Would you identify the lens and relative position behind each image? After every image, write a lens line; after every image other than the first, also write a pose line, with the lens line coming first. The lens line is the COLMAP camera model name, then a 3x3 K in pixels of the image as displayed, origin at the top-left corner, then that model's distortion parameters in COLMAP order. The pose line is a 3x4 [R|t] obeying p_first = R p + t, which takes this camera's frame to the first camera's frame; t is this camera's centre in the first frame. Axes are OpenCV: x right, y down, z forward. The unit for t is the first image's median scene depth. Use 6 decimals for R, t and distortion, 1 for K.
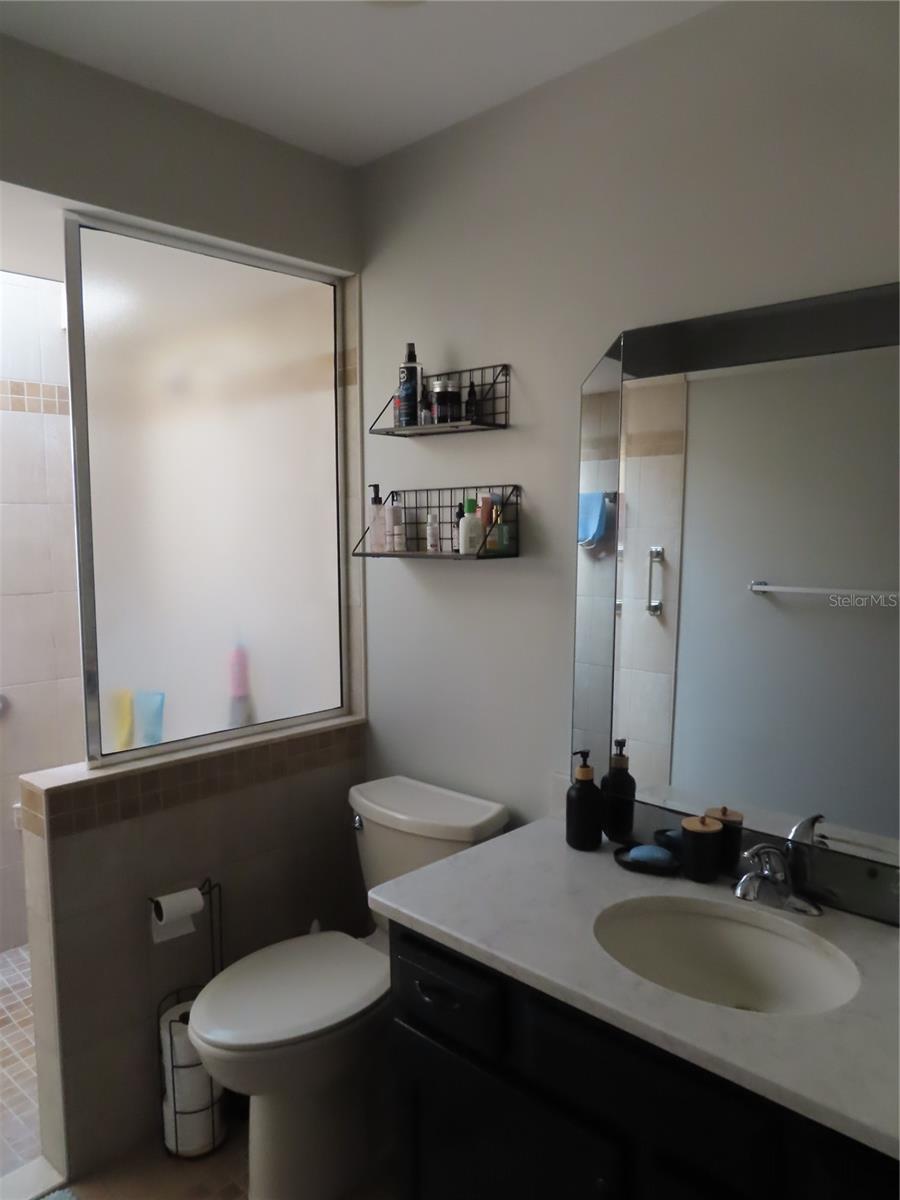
lens RADIAL K [[851.0, 0, 453.2], [0, 851.0, 604.9], [0, 0, 1]] dist [-0.014885, 0.003719]
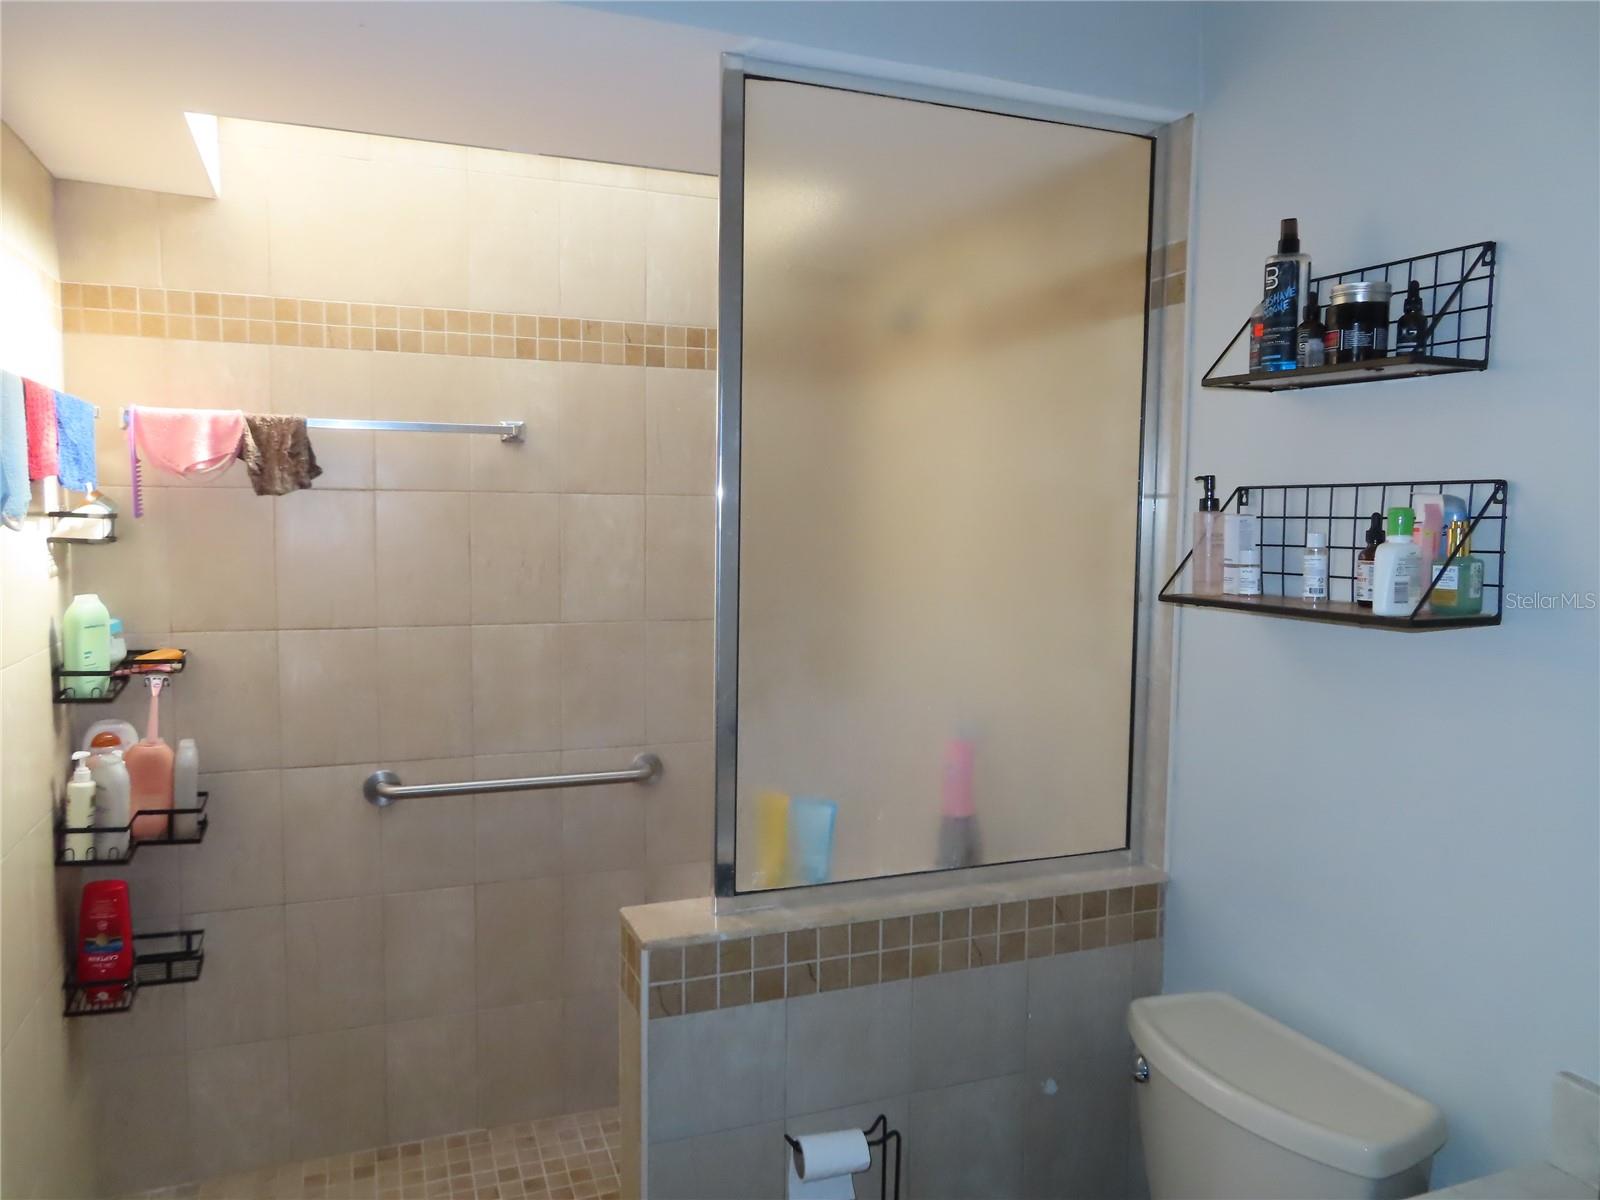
lens RADIAL K [[1134.6, 0, 794.6], [0, 1134.6, 601.0], [0, 0, 1]] dist [-0.014885, 0.003719]
pose [[0.904694, 0.050680, -0.423036, -0.018526], [-0.057711, 0.998326, -0.003820, -0.042099], [0.422134, 0.027870, 0.906105, 0.216441]]
